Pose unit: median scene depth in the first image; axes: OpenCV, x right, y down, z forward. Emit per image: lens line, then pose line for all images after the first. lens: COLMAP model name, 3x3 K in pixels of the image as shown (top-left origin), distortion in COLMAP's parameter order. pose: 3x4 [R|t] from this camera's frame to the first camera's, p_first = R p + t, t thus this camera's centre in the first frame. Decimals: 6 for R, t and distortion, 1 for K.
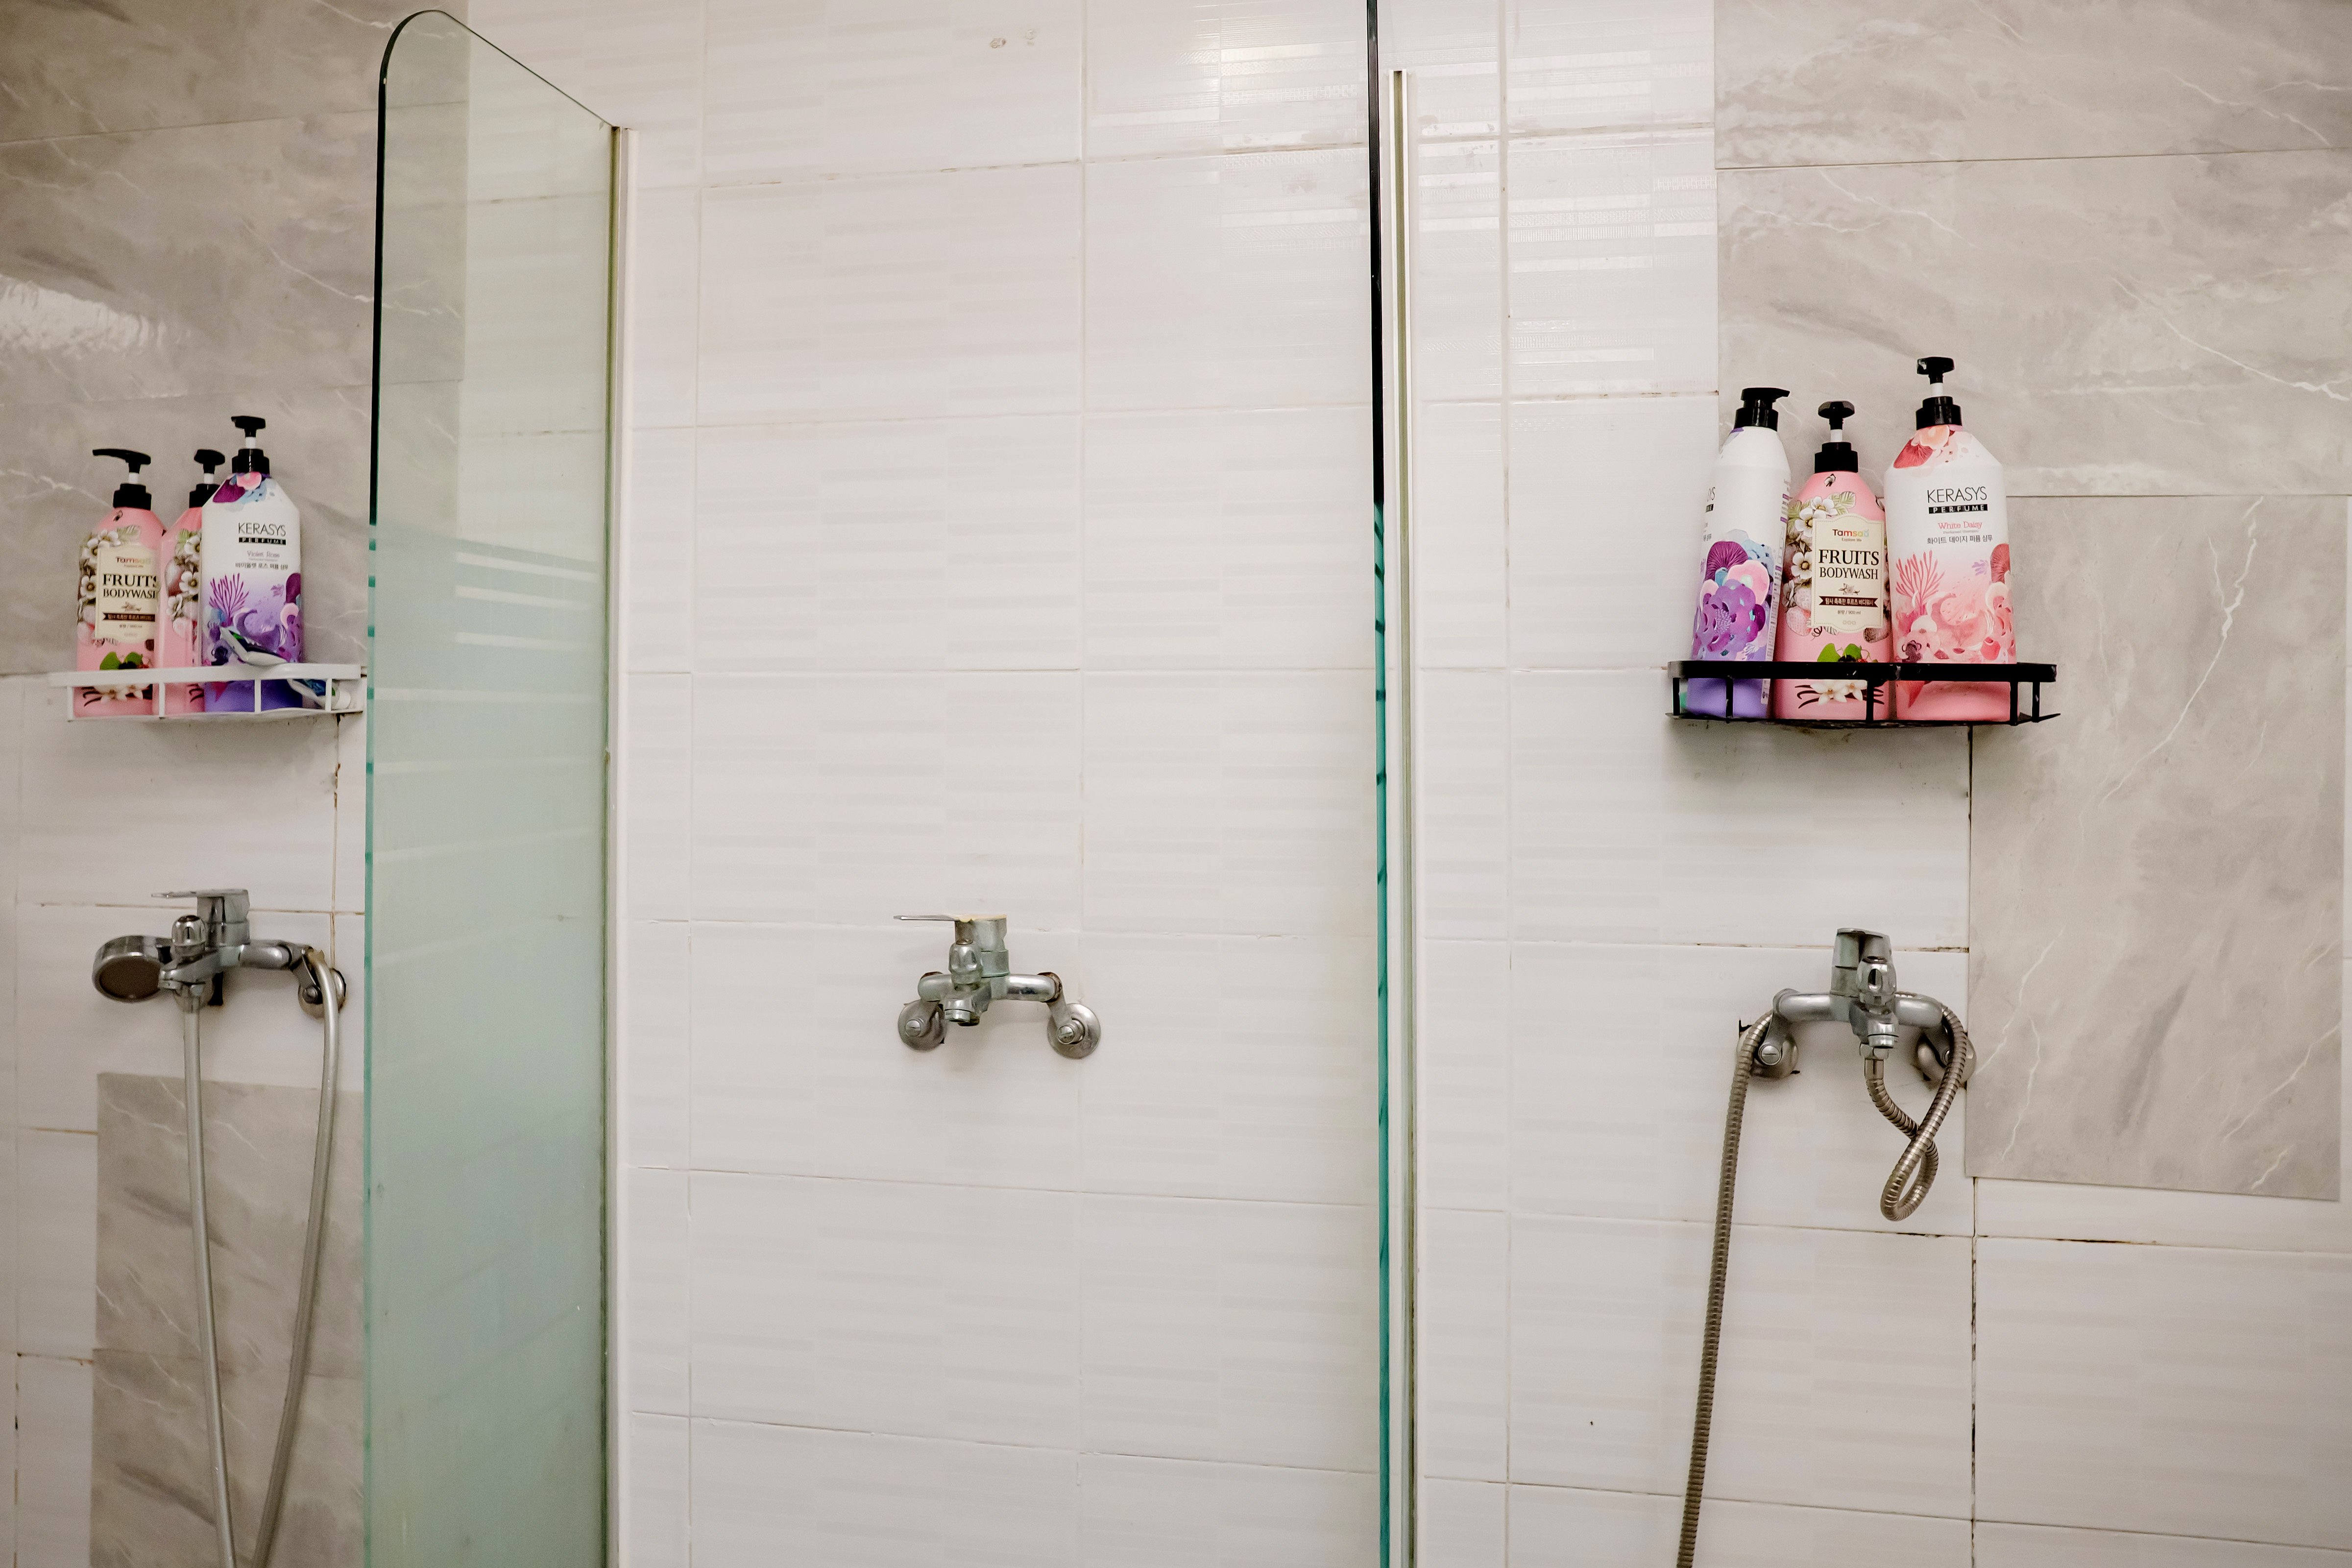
lens RADIAL K [[1770.2, 0, 1174.3], [0, 1770.2, 719.1], [0, 0, 1]] dist [-0.070581, 0.063168]
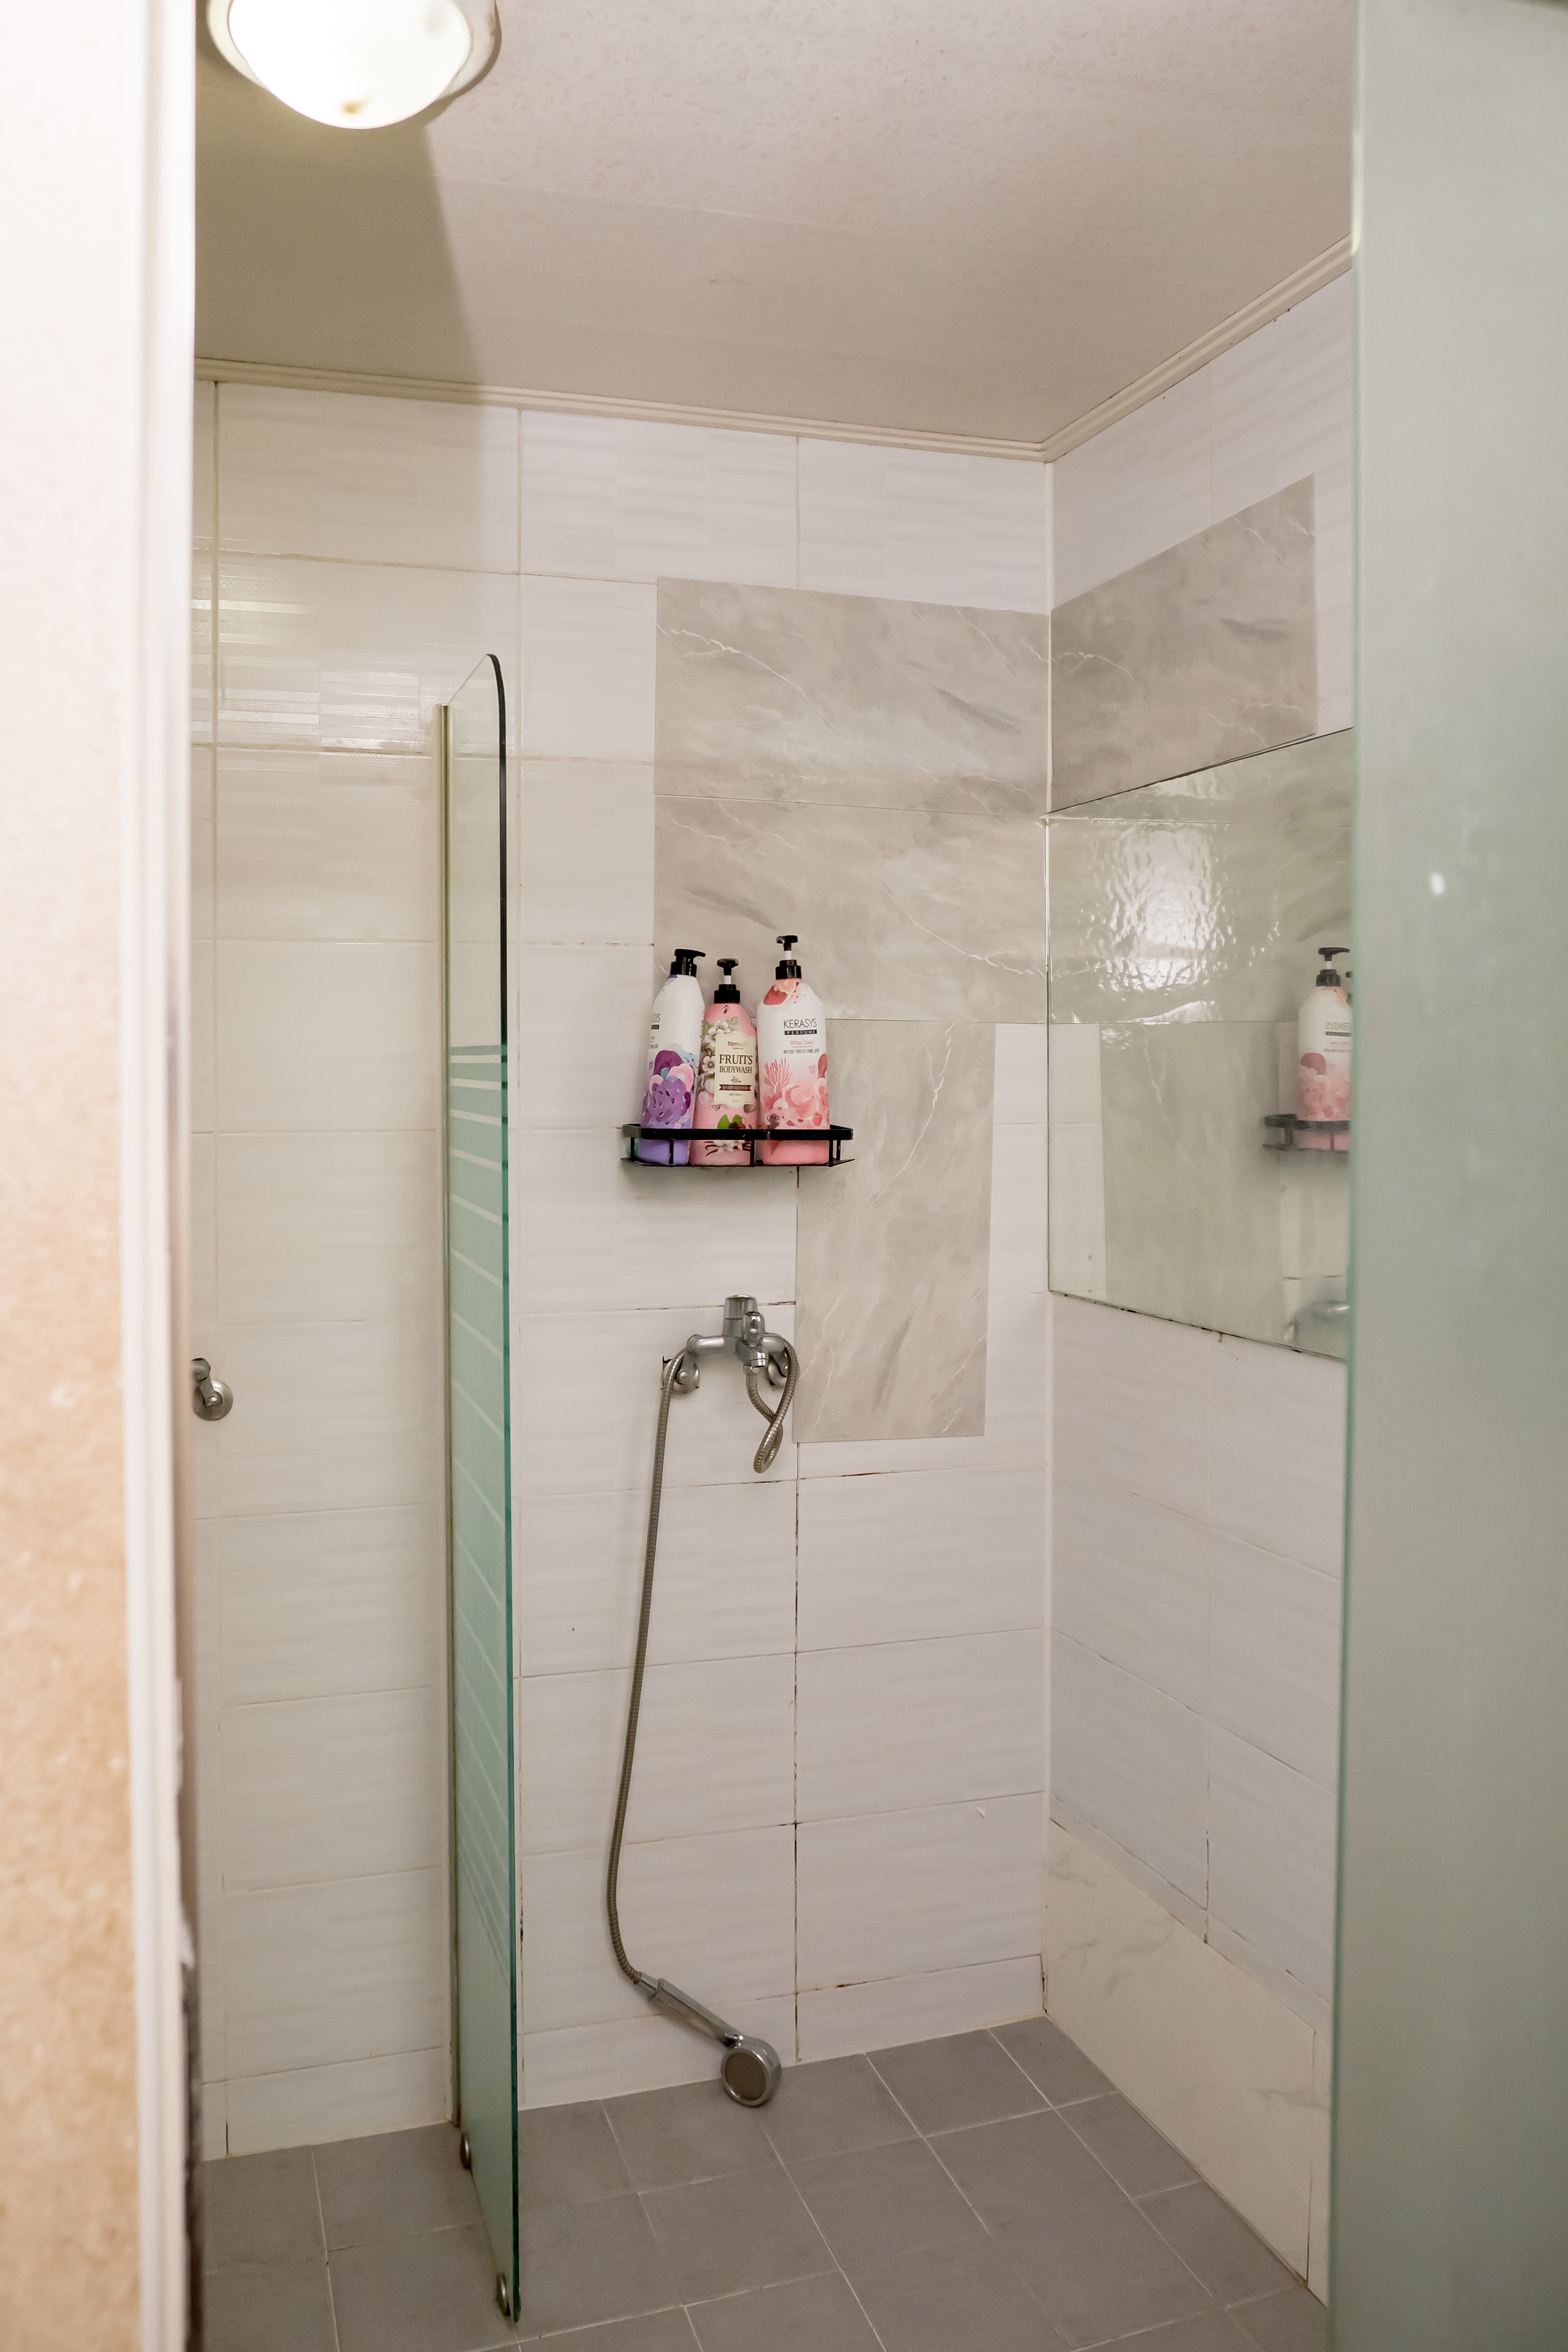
lens RADIAL K [[1770.2, 0, 784.0], [0, 1770.2, 1176.0], [0, 0, 1]] dist [-0.070581, 0.063168]
pose [[0.860798, -0.025547, 0.508305, -0.385809], [-0.010207, 0.997672, 0.067427, -0.095342], [-0.508844, -0.063230, 0.858533, -0.388097]]
